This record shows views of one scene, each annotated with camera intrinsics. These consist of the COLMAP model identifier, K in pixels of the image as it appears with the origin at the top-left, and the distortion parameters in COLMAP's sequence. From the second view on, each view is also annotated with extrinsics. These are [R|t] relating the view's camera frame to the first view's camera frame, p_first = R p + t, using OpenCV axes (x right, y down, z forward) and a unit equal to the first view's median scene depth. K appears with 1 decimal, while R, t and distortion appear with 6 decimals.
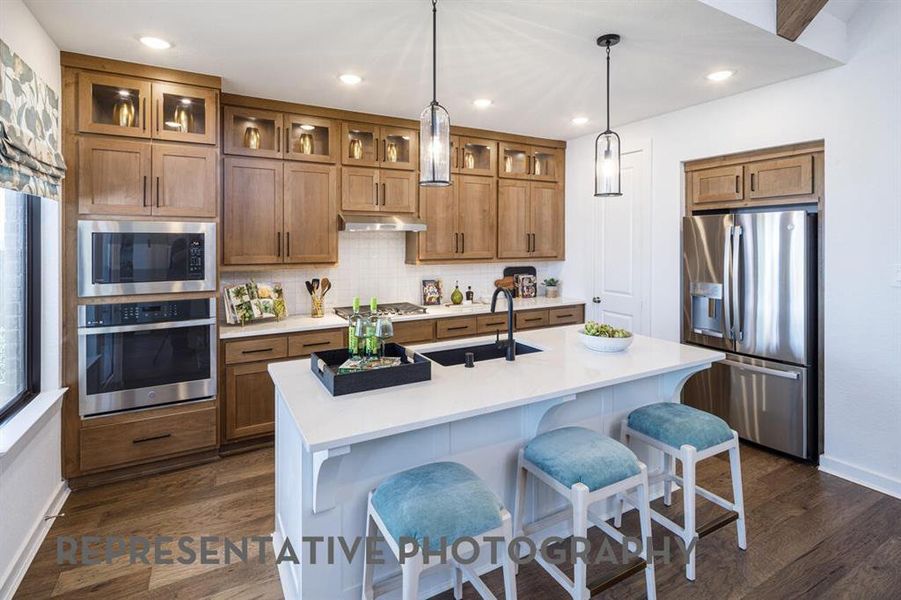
lens RADIAL K [[453.6, 0, 448.0], [0, 453.6, 241.8], [0, 0, 1]] dist [0.005530, -0.002414]
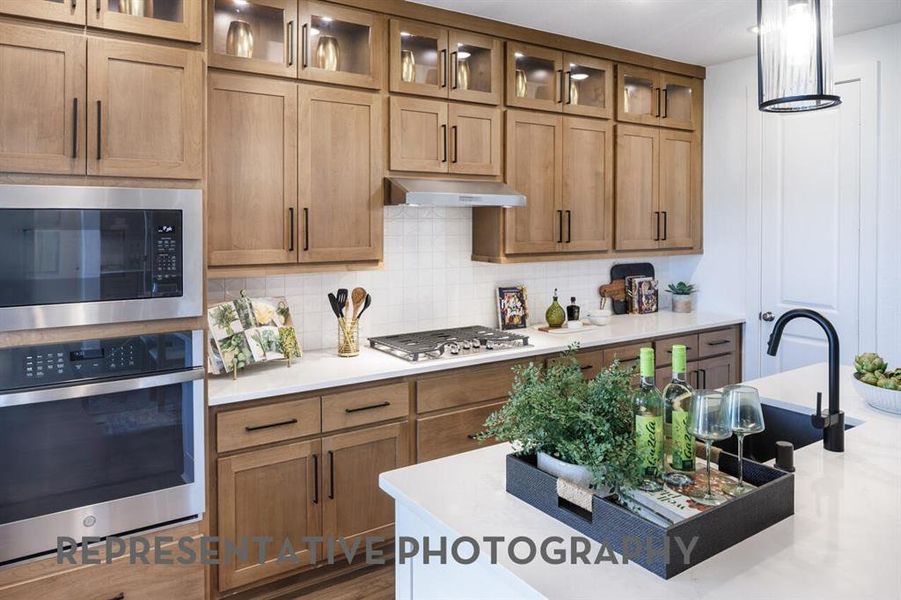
lens RADIAL K [[635.5, 0, 447.5], [0, 635.5, 222.9], [0, 0, 1]] dist [-0.008651, -0.001029]
pose [[0.996044, -0.000368, 0.088856, -0.215429], [0.000515, 0.999999, -0.001638, -0.001116], [-0.088855, 0.001678, 0.996043, 0.171458]]
